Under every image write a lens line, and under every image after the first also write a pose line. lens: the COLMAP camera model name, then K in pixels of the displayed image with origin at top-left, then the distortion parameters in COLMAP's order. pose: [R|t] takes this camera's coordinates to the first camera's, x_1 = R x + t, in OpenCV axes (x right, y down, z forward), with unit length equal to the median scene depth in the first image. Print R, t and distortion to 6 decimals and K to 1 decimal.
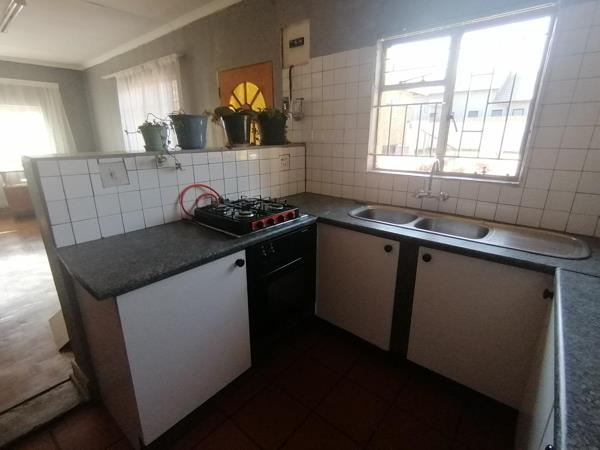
lens RADIAL K [[293.8, 0, 300.0], [0, 293.8, 225.0], [0, 0, 1]] dist [0.002595, 0.000002]
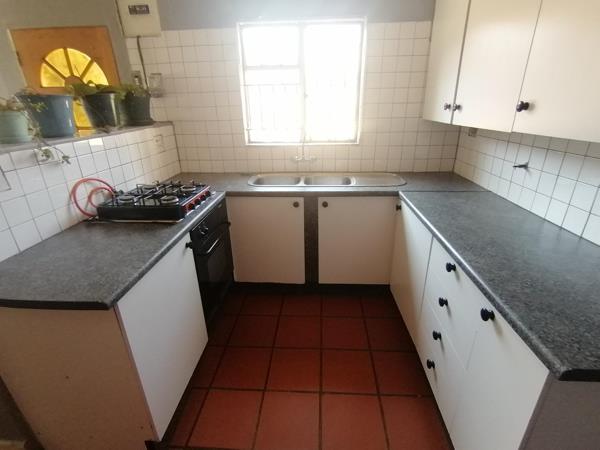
lens RADIAL K [[293.8, 0, 300.0], [0, 293.8, 225.0], [0, 0, 1]] dist [0.002595, 0.000002]
pose [[0.811214, -0.238553, 0.533876, -0.300108], [0.191153, 0.971024, 0.143430, -0.009717], [-0.552623, -0.014300, 0.833309, -0.052111]]
